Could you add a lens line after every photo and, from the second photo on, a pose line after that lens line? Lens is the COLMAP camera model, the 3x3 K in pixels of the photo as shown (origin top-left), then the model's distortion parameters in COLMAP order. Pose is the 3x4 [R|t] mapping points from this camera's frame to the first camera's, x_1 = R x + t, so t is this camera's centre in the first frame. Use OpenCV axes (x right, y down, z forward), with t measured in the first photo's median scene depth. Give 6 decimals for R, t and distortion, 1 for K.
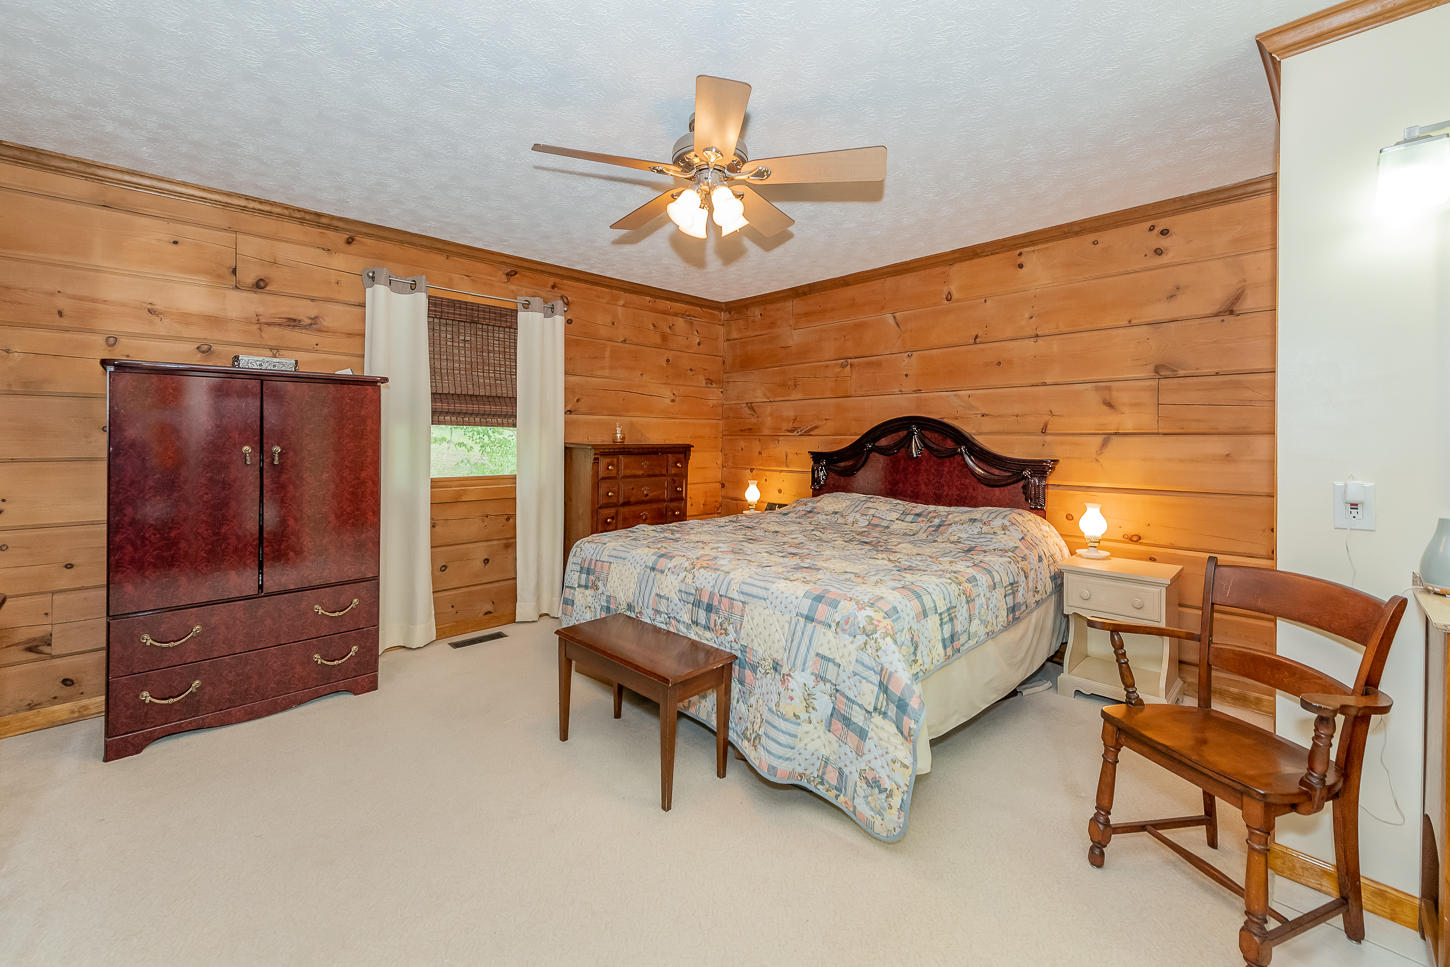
lens RADIAL K [[554.0, 0, 726.6], [0, 554.0, 435.7], [0, 0, 1]] dist [0.000693, 0.000038]
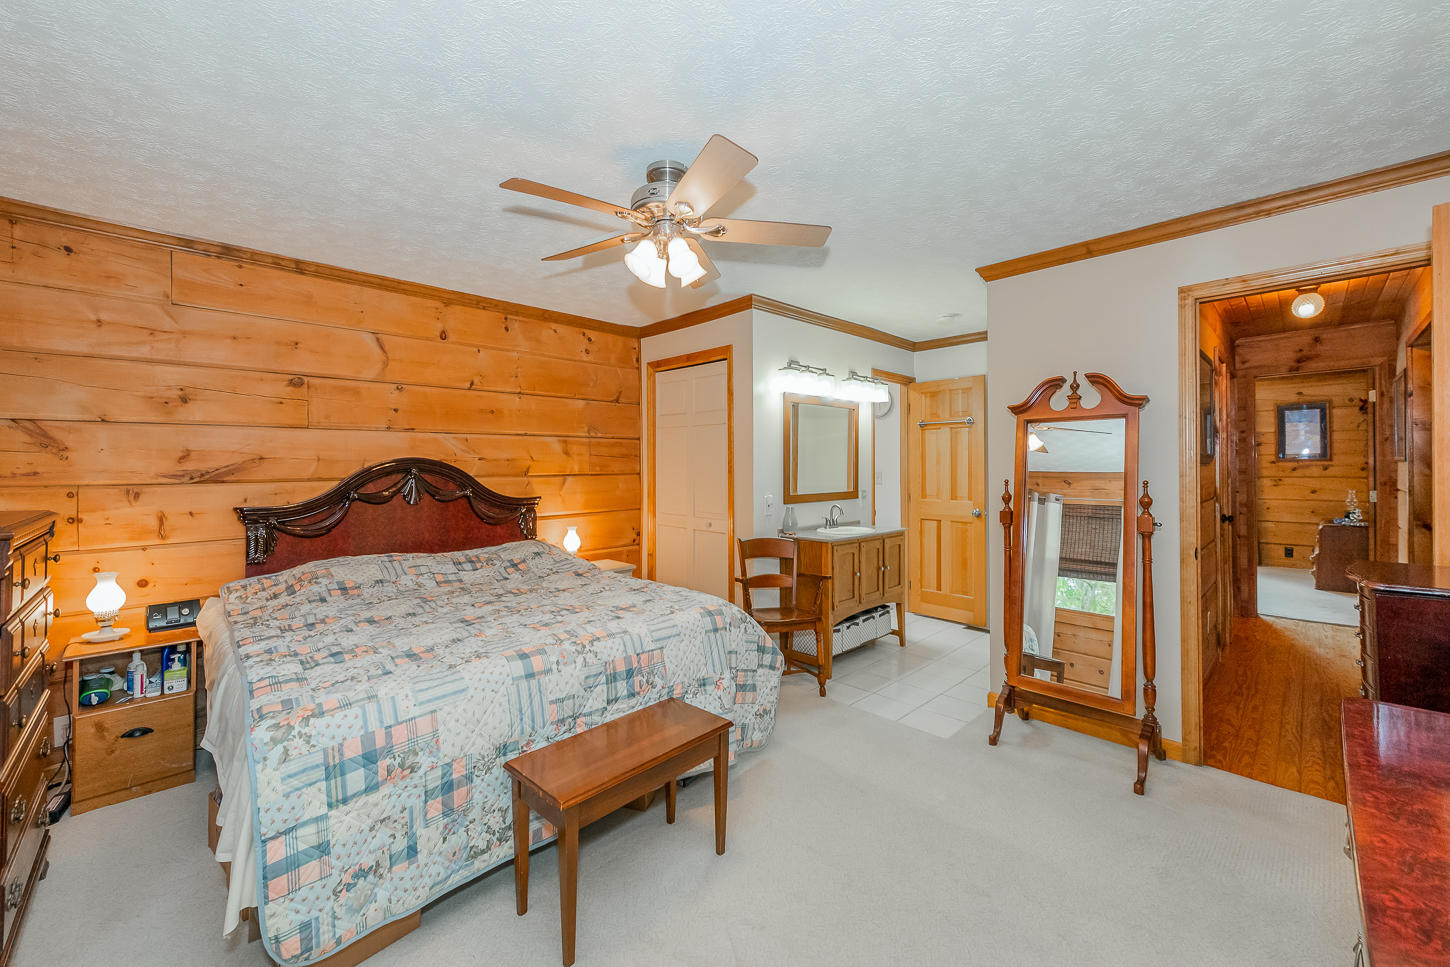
lens RADIAL K [[586.9, 0, 708.5], [0, 586.9, 466.2], [0, 0, 1]] dist [0.000298, 0.000094]
pose [[0.011403, -0.004352, 0.999926, -0.785890], [-0.000419, 0.999990, 0.004357, -0.033463], [-0.999935, -0.000468, 0.011401, 0.661147]]
